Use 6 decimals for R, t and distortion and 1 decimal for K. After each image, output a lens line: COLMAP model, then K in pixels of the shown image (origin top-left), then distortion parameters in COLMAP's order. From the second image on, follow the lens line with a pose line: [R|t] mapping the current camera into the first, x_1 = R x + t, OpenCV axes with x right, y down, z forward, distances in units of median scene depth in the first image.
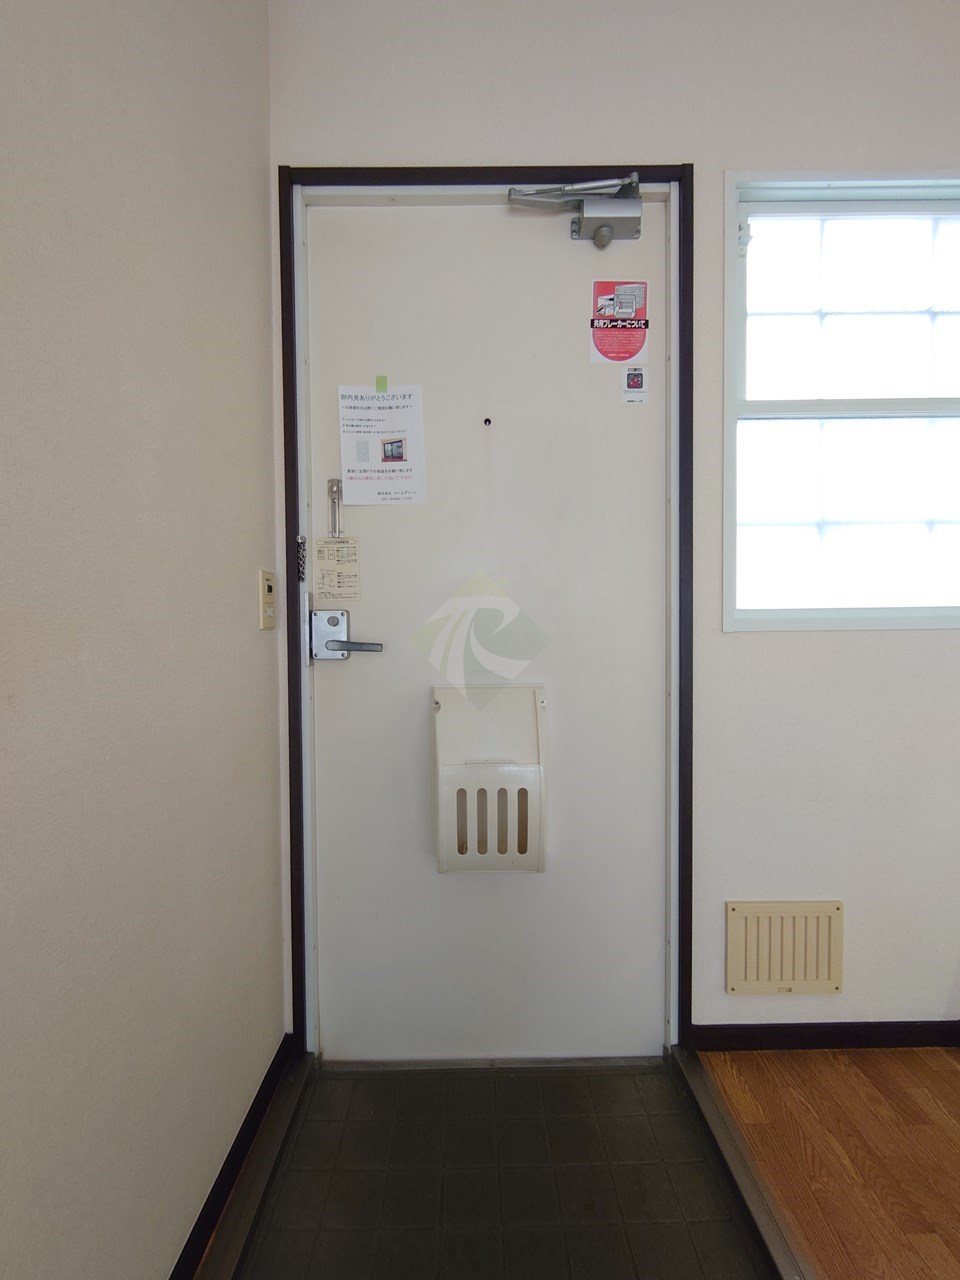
lens RADIAL K [[548.7, 0, 477.9], [0, 548.7, 641.6], [0, 0, 1]] dist [0.001361, -0.001549]
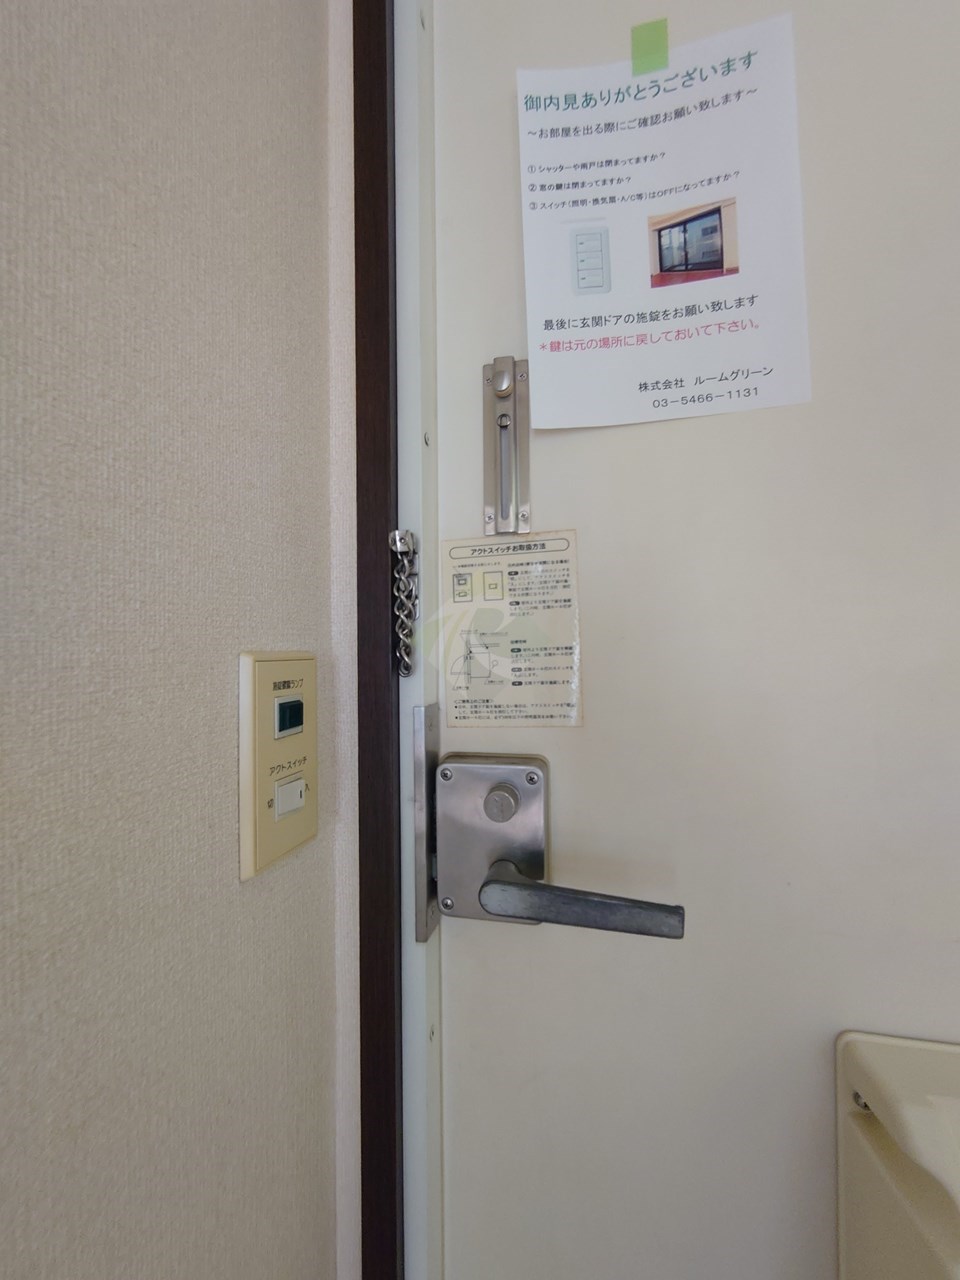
lens RADIAL K [[548.7, 0, 477.8], [0, 548.7, 642.4], [0, 0, 1]] dist [0.001361, -0.001549]
pose [[0.974146, -0.008791, -0.225750, -0.203738], [-0.001426, 0.998983, -0.045057, -0.110907], [0.225916, 0.044214, 0.973143, 0.684215]]
